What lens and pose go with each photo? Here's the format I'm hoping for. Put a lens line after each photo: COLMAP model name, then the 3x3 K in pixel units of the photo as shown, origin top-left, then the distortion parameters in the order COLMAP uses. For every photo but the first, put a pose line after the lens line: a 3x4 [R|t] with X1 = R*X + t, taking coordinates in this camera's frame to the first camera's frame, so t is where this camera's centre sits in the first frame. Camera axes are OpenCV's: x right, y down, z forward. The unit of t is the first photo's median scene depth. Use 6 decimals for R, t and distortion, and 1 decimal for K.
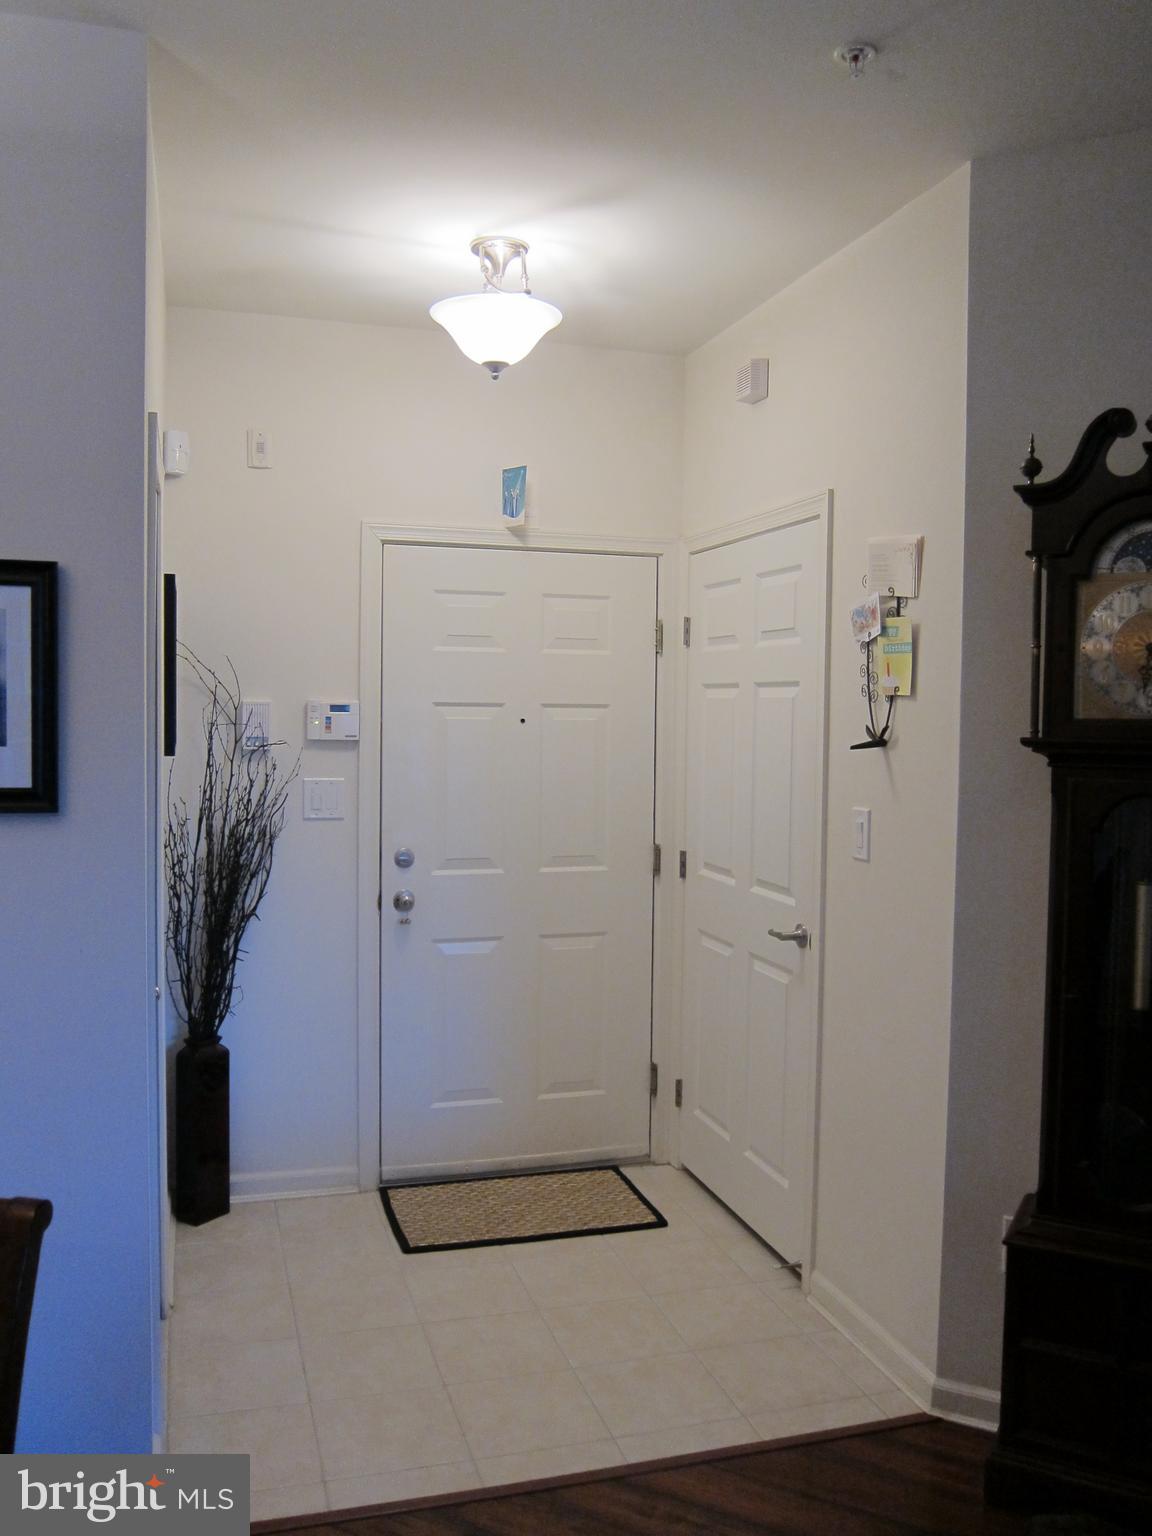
lens RADIAL K [[1281.9, 0, 589.1], [0, 1281.9, 768.6], [0, 0, 1]] dist [-0.057016, 0.018853]
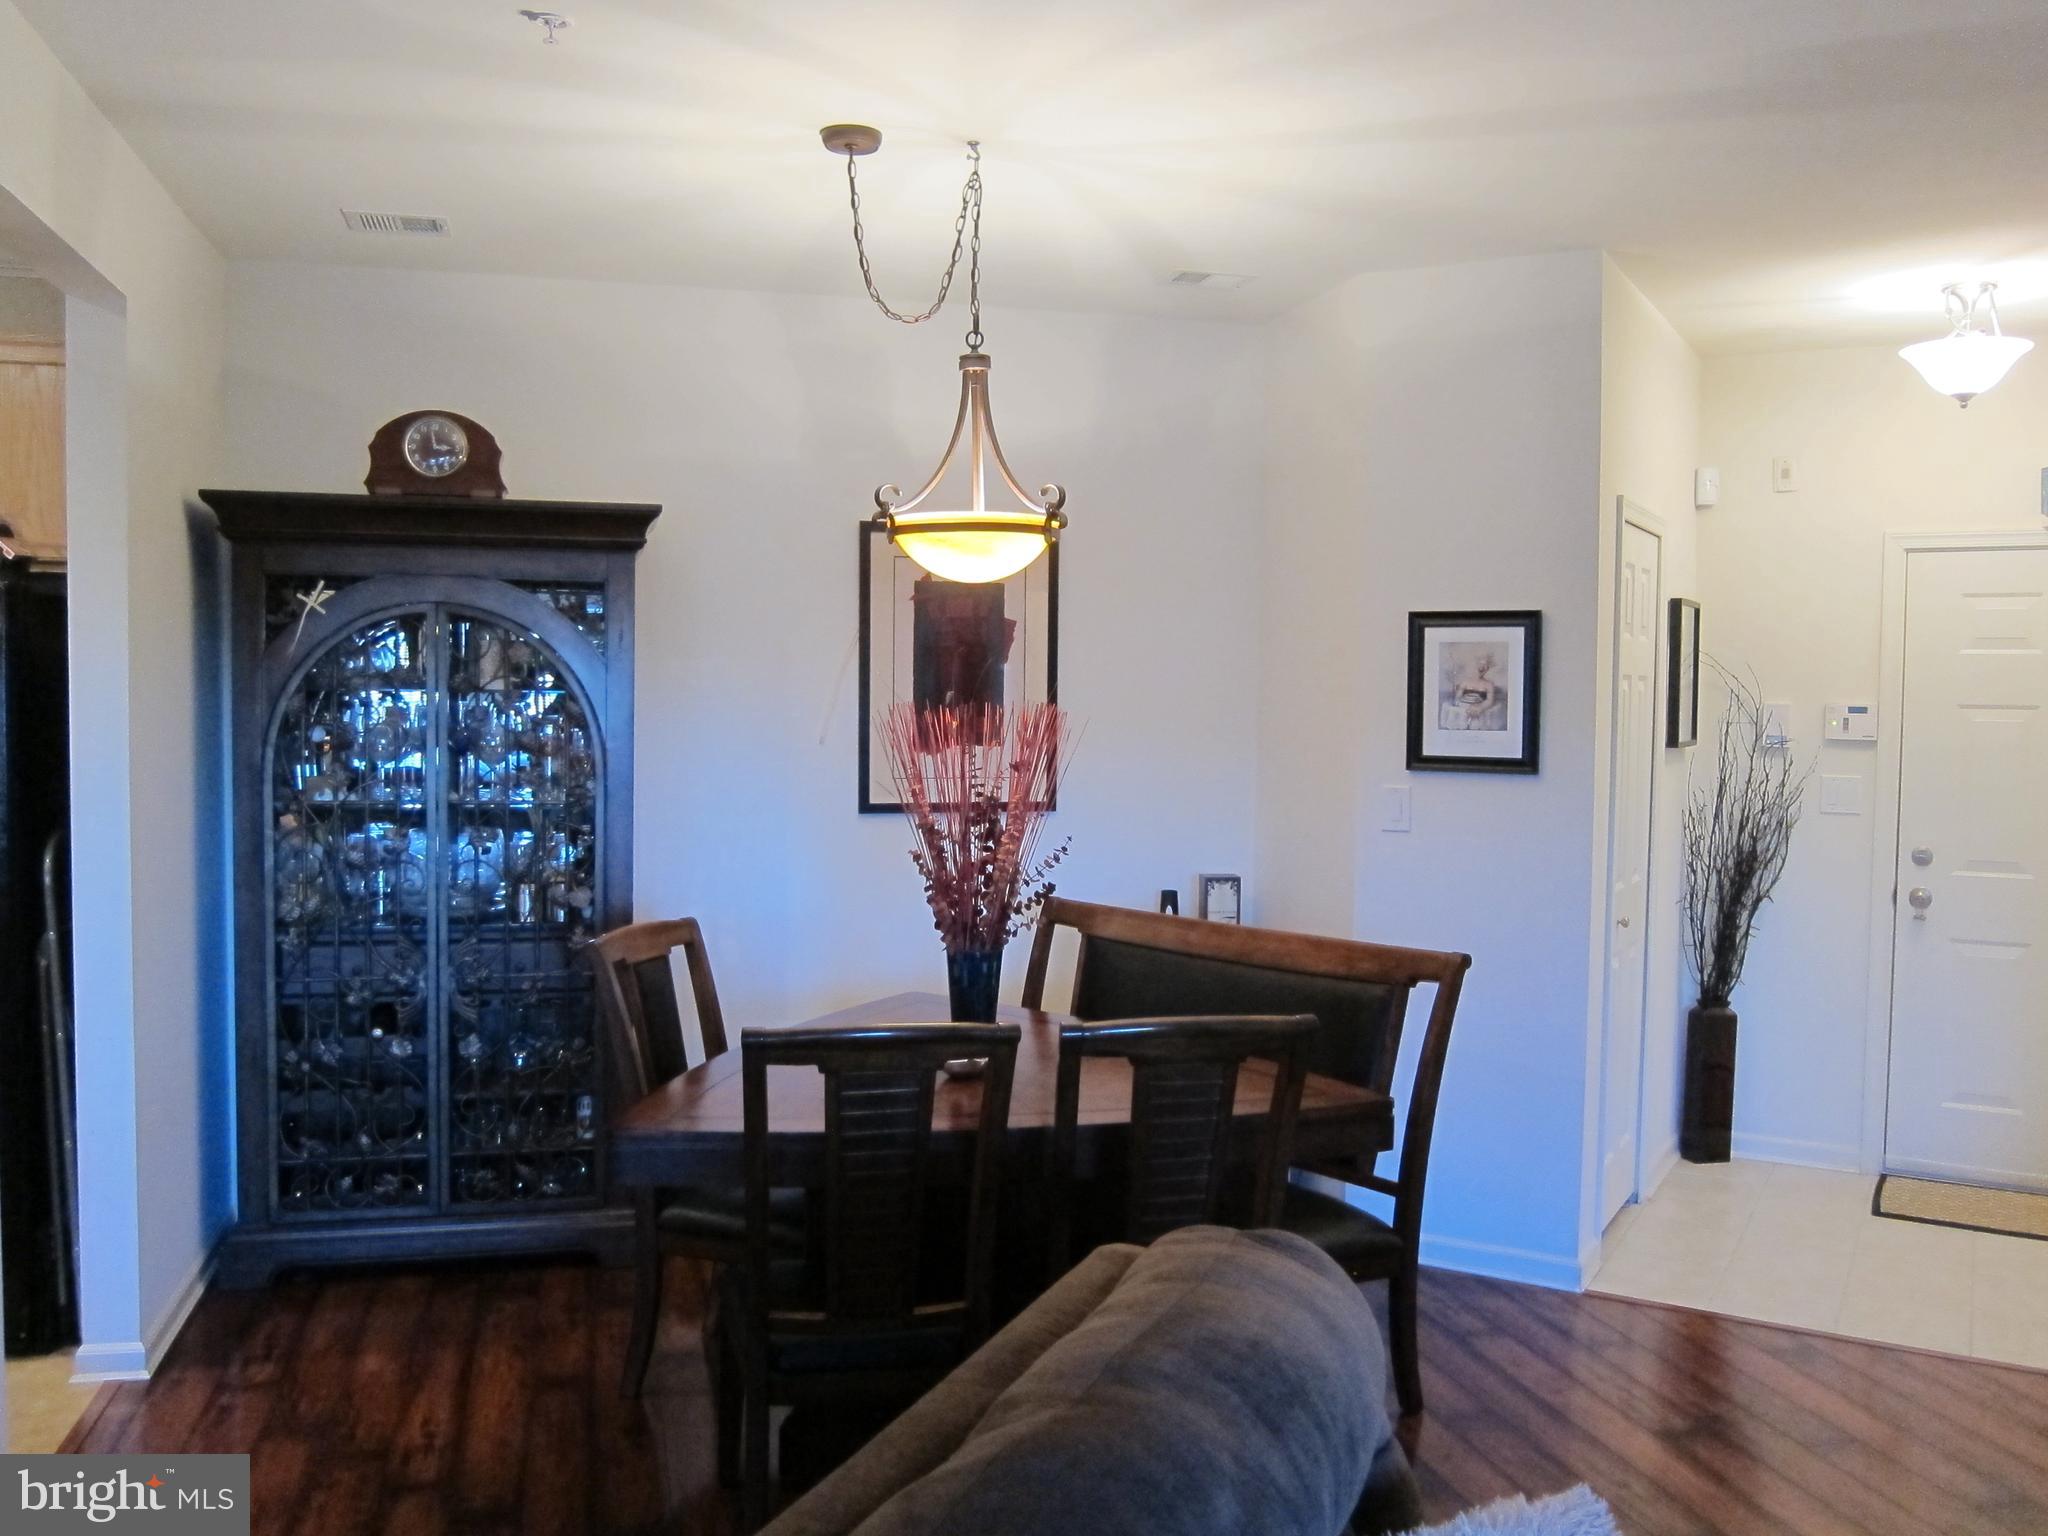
lens RADIAL K [[1709.2, 0, 1033.2], [0, 1709.2, 774.5], [0, 0, 1]] dist [-0.057016, 0.018853]
pose [[0.685477, 0.028765, -0.727526, 0.363908], [-0.037772, 0.999279, 0.003921, 0.027410], [0.727114, 0.024793, 0.686069, -0.467660]]
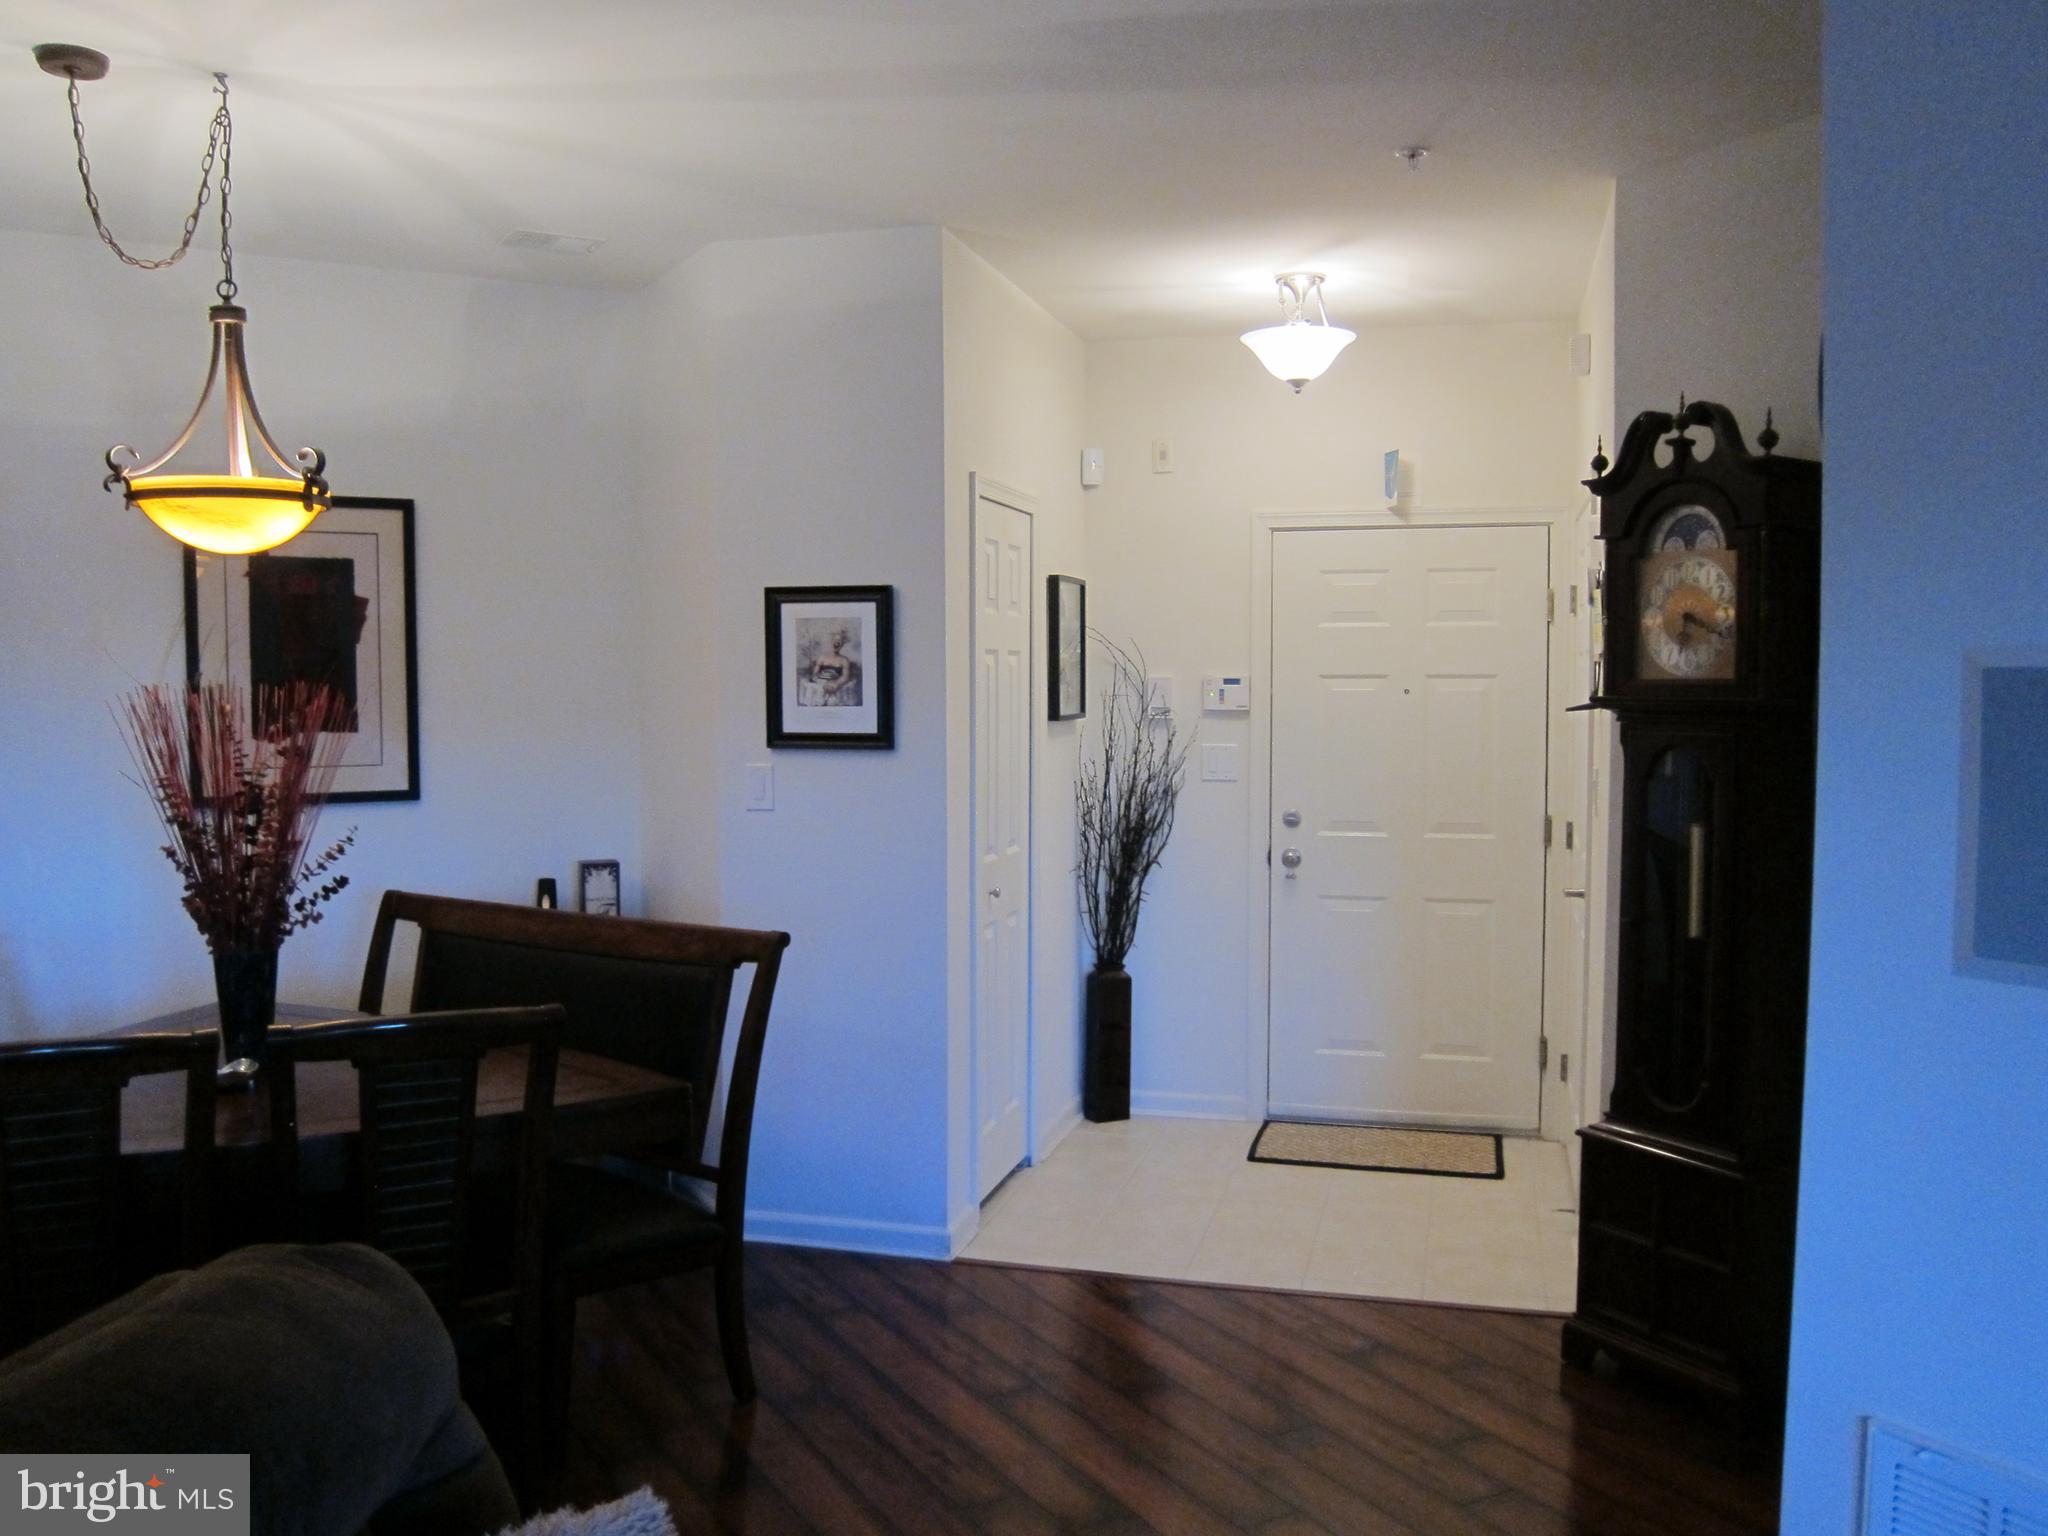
lens RADIAL K [[1709.2, 0, 1032.8], [0, 1709.2, 769.0], [0, 0, 1]] dist [-0.057016, 0.018853]
pose [[0.851229, 0.013098, -0.524631, 0.448141], [-0.013499, 0.999904, 0.003061, 0.027636], [0.524621, 0.004476, 0.851324, -0.365828]]
